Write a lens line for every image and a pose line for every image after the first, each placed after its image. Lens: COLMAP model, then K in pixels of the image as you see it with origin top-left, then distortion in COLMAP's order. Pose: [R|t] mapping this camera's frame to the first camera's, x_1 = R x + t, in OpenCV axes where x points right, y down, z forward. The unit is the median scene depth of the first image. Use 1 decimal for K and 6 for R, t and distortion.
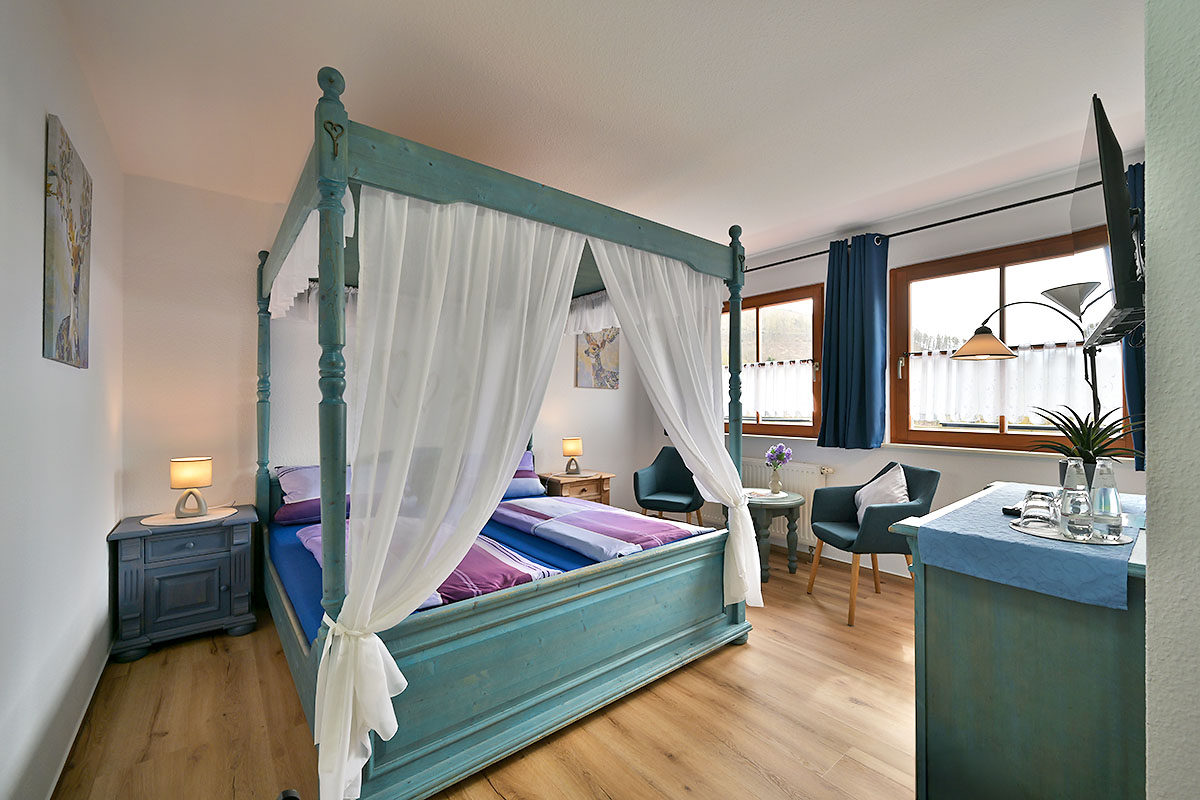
lens RADIAL K [[484.2, 0, 606.7], [0, 484.2, 406.3], [0, 0, 1]] dist [0.004175, 0.000425]
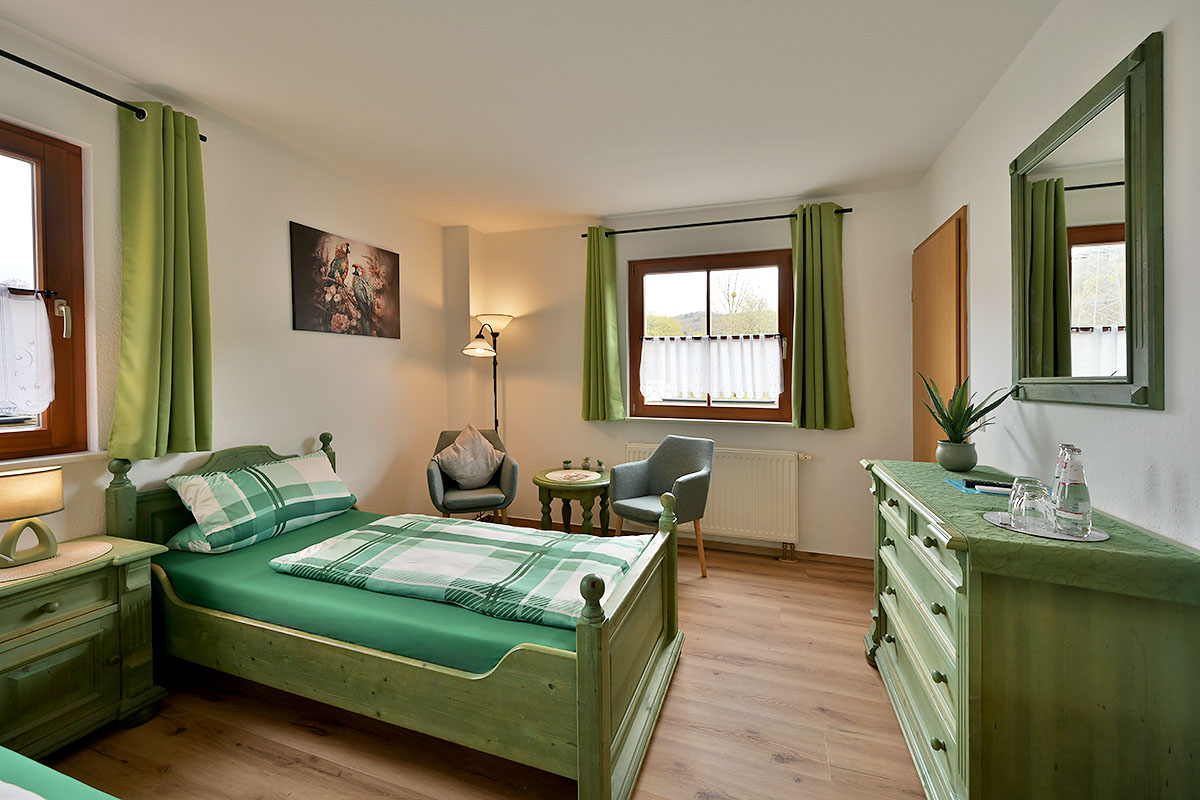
lens RADIAL K [[490.6, 0, 605.0], [0, 490.6, 390.4], [0, 0, 1]] dist [0.003866, 0.000445]
pose [[0.848984, -0.008907, 0.528344, -0.067920], [0.002723, 0.999918, 0.012482, -0.001118], [-0.528412, -0.009158, 0.848939, 0.080717]]
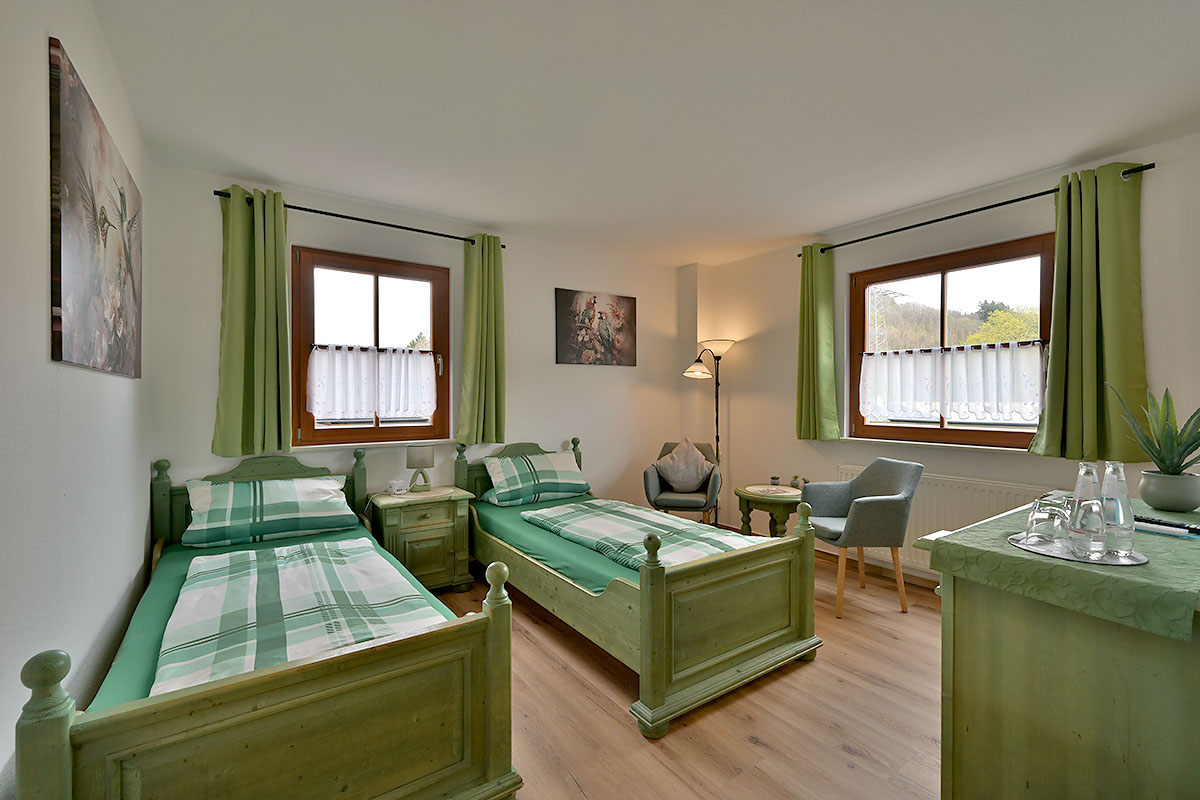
lens RADIAL K [[514.8, 0, 589.6], [0, 514.8, 412.1], [0, 0, 1]] dist [0.001778, -0.000142]
pose [[0.996768, 0.003875, -0.080236, 0.128680], [-0.003129, 0.999951, 0.009421, 0.011256], [0.080269, -0.009140, 0.996731, -0.196538]]
